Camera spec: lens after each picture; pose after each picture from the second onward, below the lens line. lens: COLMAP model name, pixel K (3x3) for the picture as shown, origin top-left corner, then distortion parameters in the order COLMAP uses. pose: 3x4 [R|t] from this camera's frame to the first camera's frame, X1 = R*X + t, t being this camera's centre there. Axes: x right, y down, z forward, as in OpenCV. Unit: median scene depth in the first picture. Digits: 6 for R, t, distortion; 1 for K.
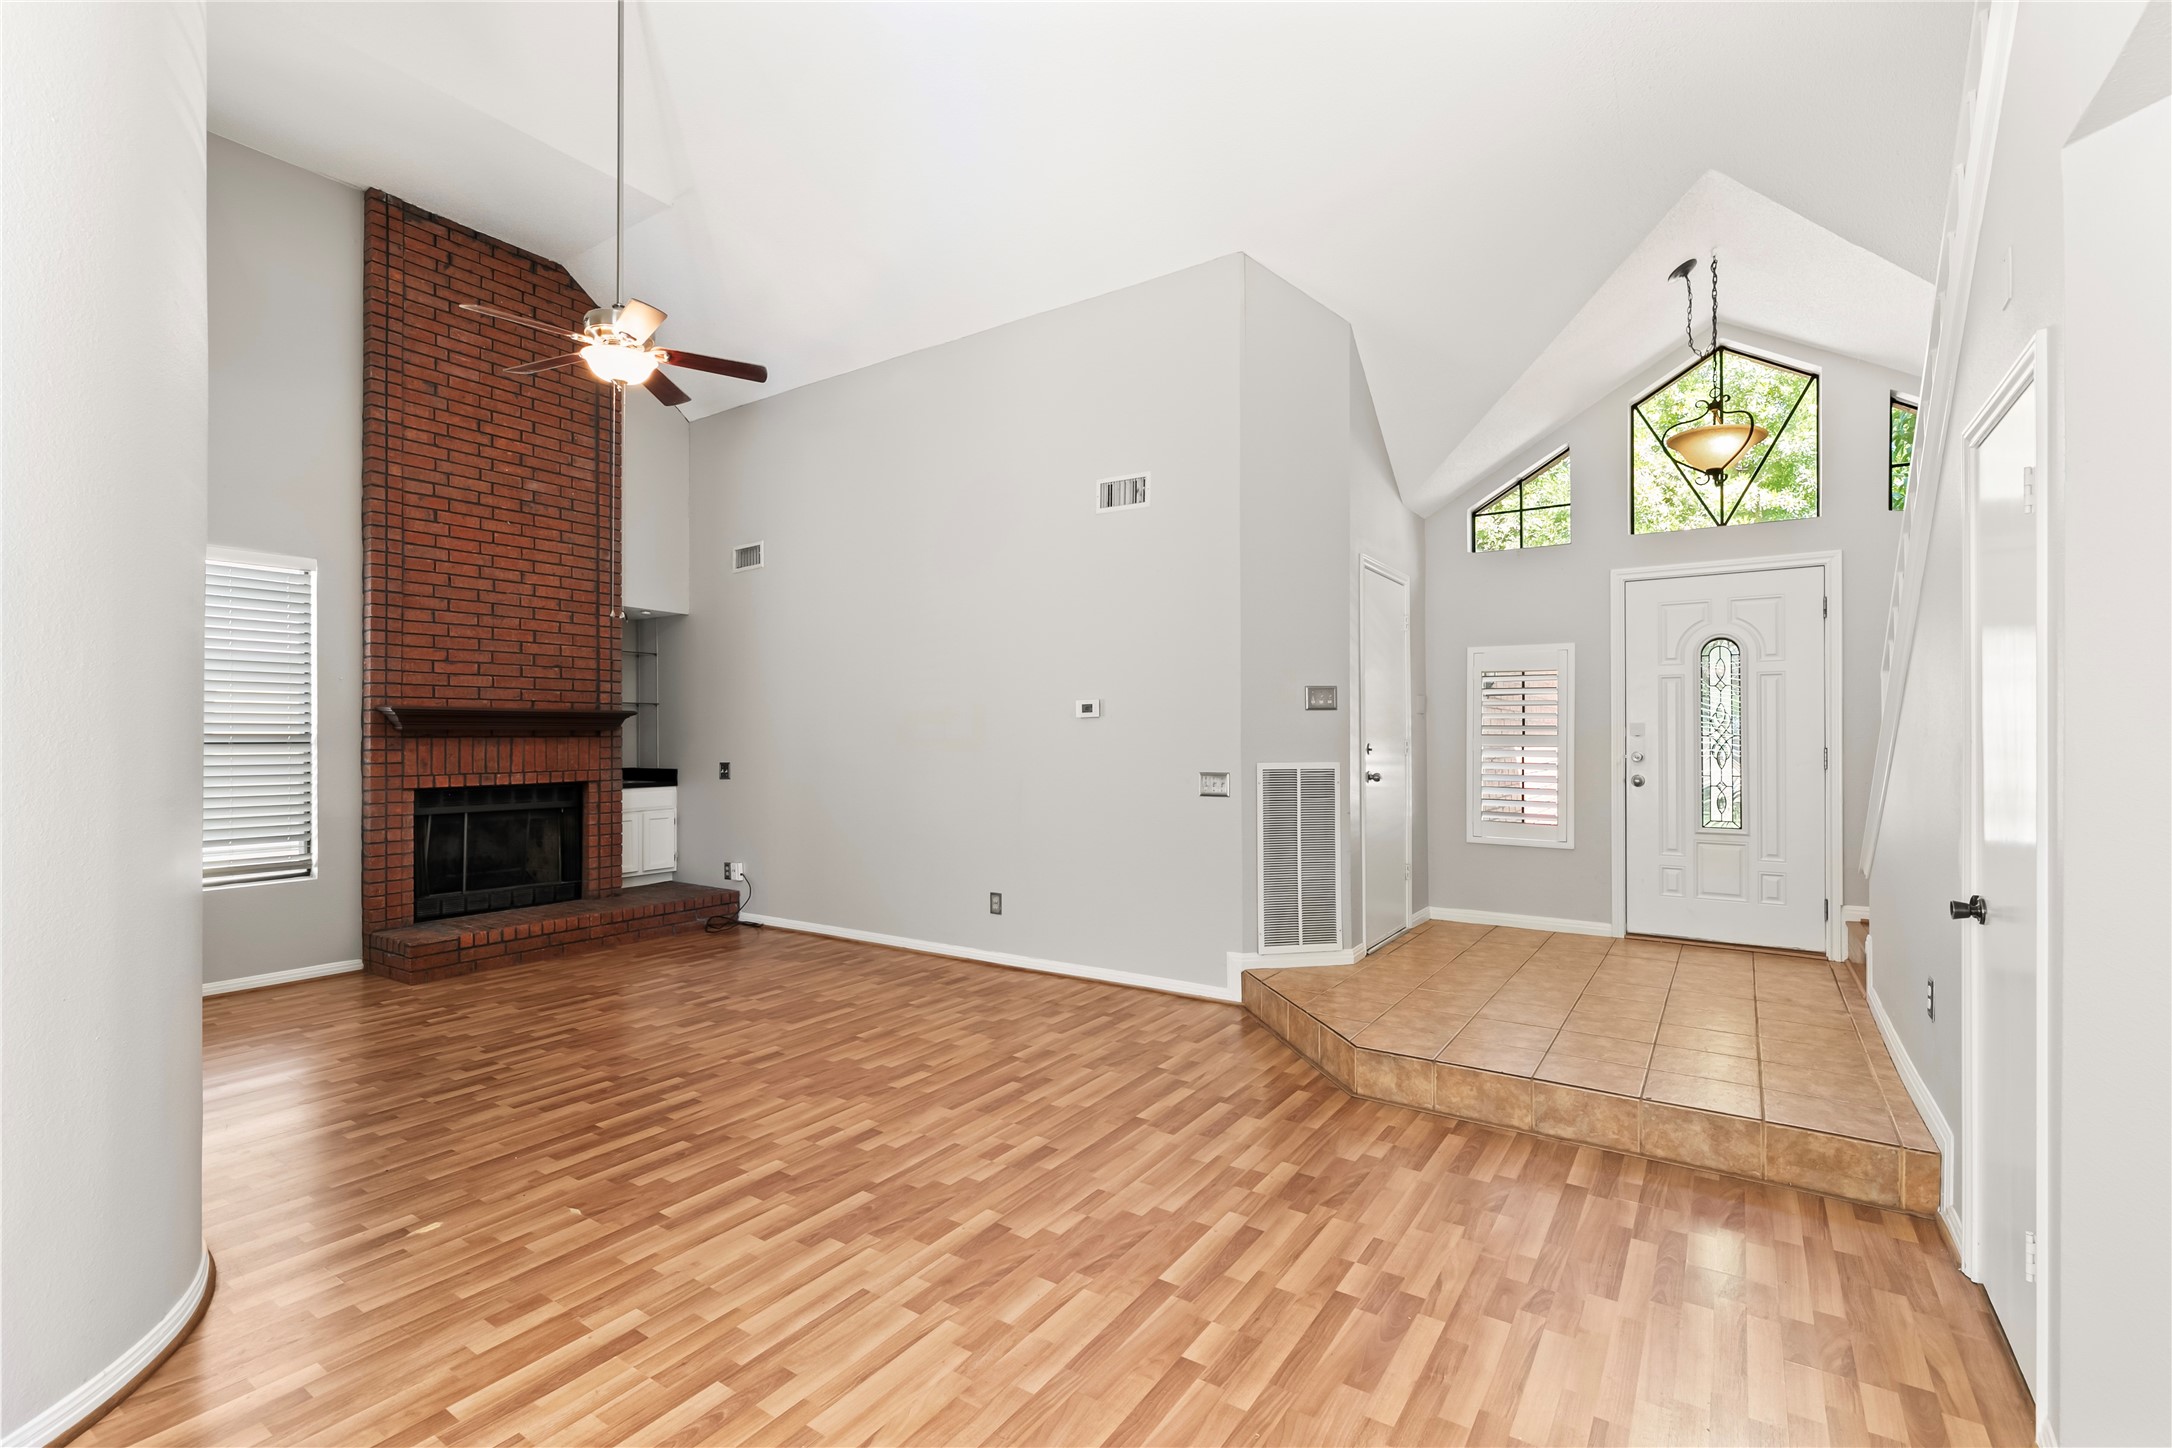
lens RADIAL K [[982.7, 0, 1075.5], [0, 982.7, 725.3], [0, 0, 1]] dist [-0.000188, -0.000635]
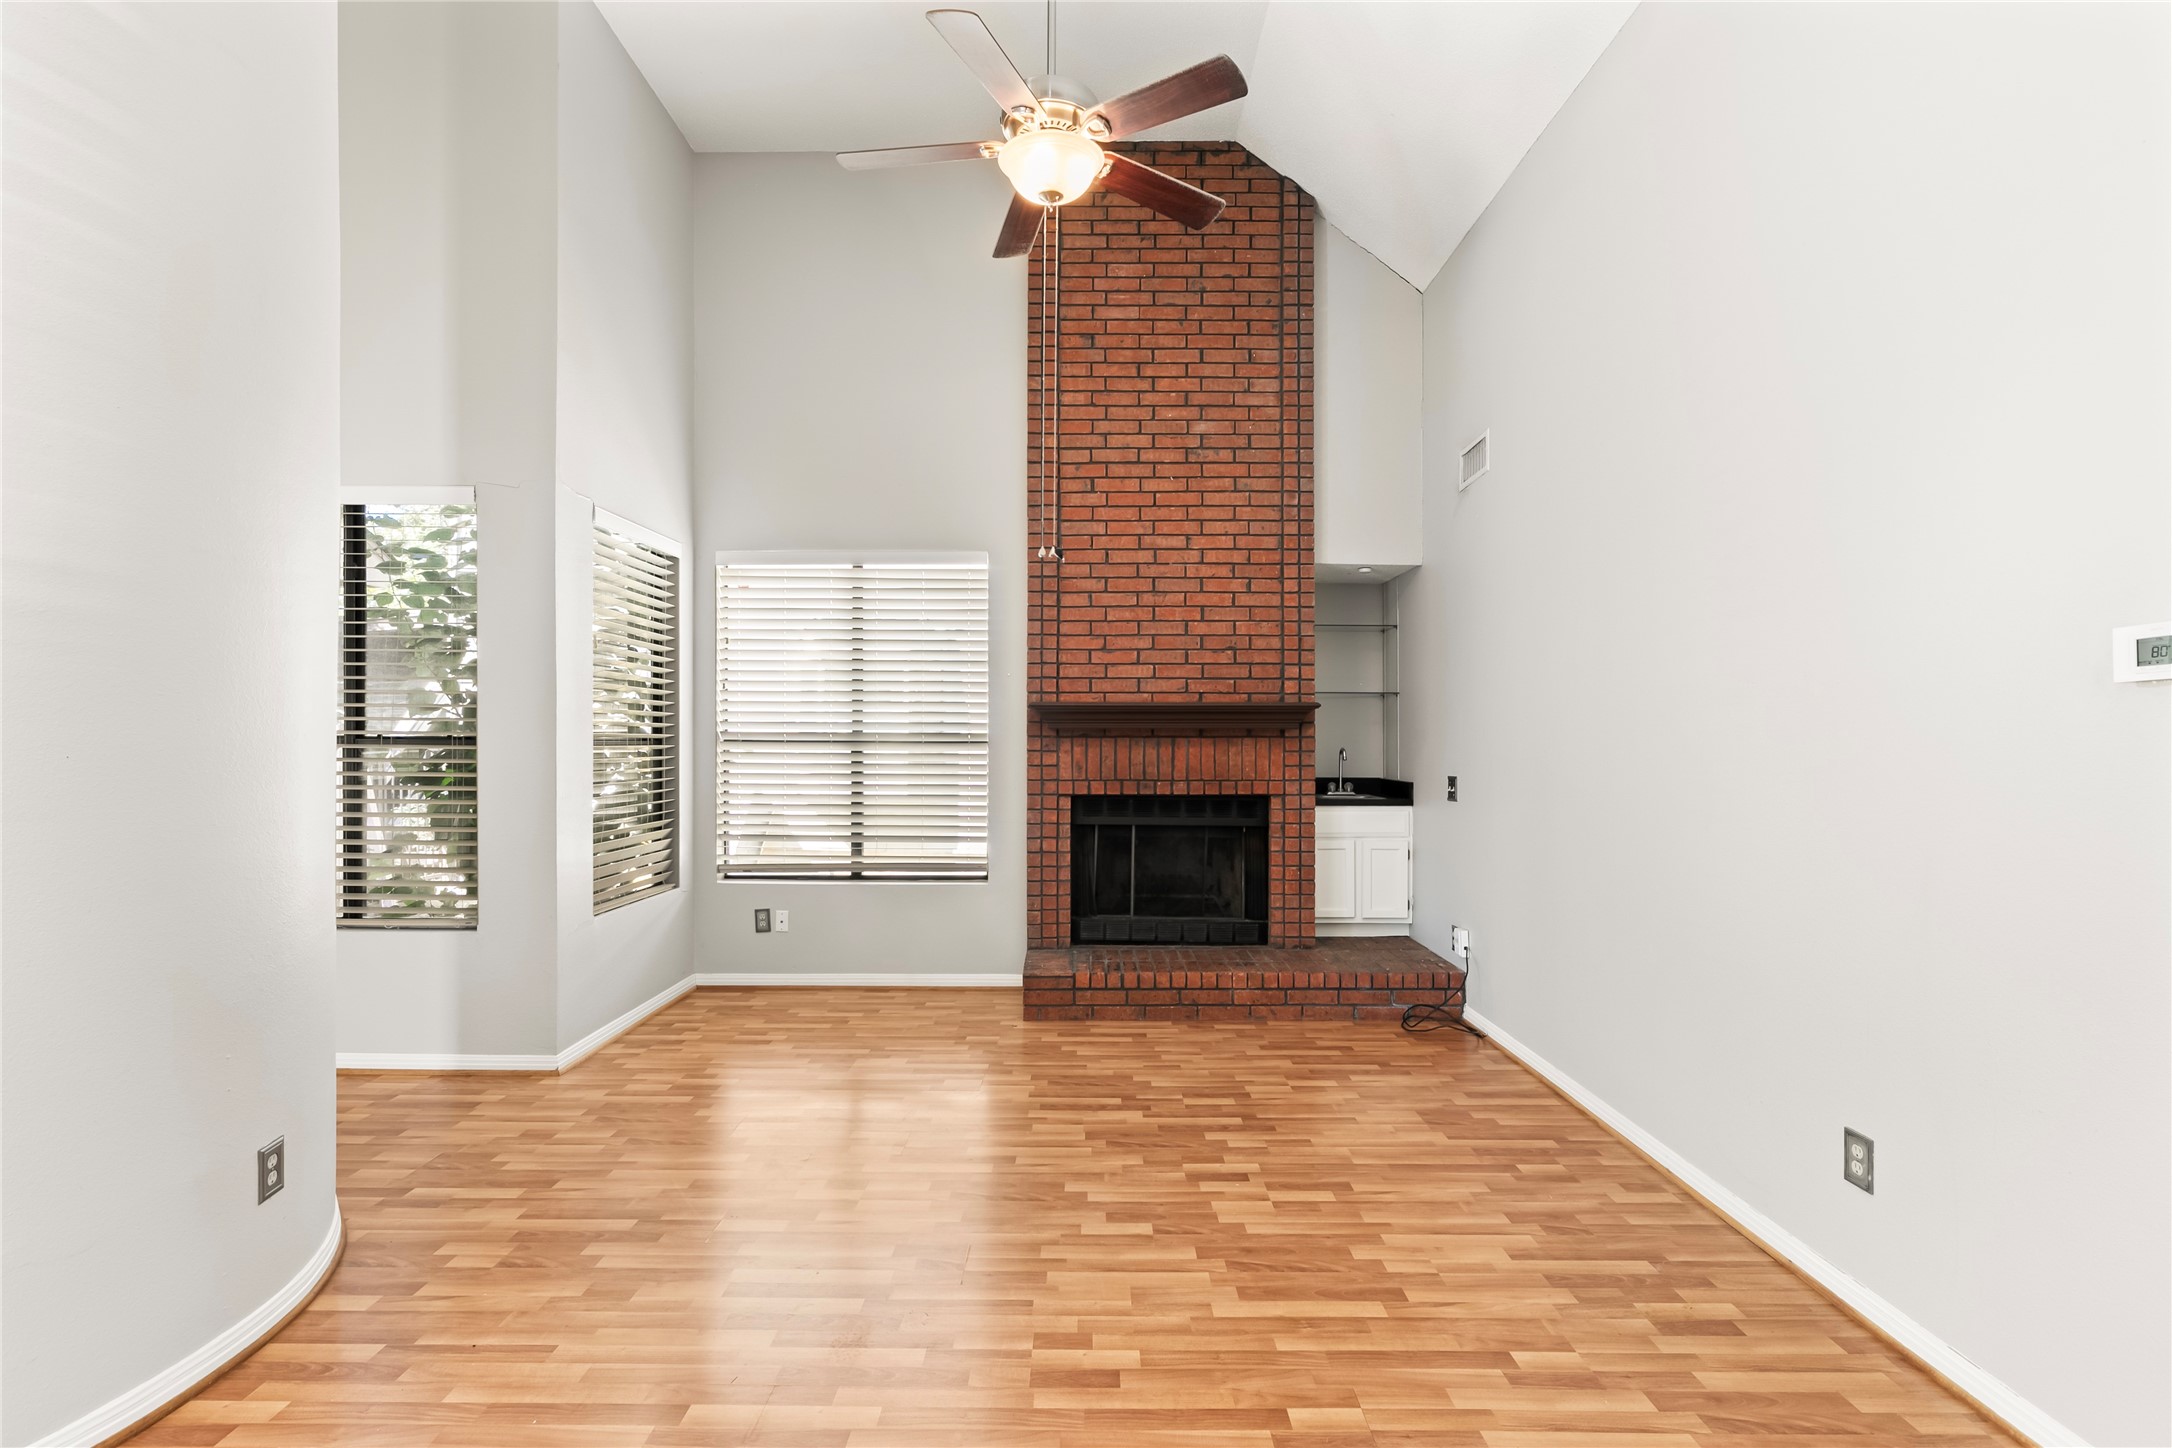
lens RADIAL K [[982.7, 0, 1081.4], [0, 982.7, 730.5], [0, 0, 1]] dist [-0.000188, -0.000635]
pose [[0.557968, -0.001868, -0.829860, 0.072145], [0.006867, 0.999974, 0.002367, 0.004108], [0.829834, -0.007019, 0.557966, 0.508467]]
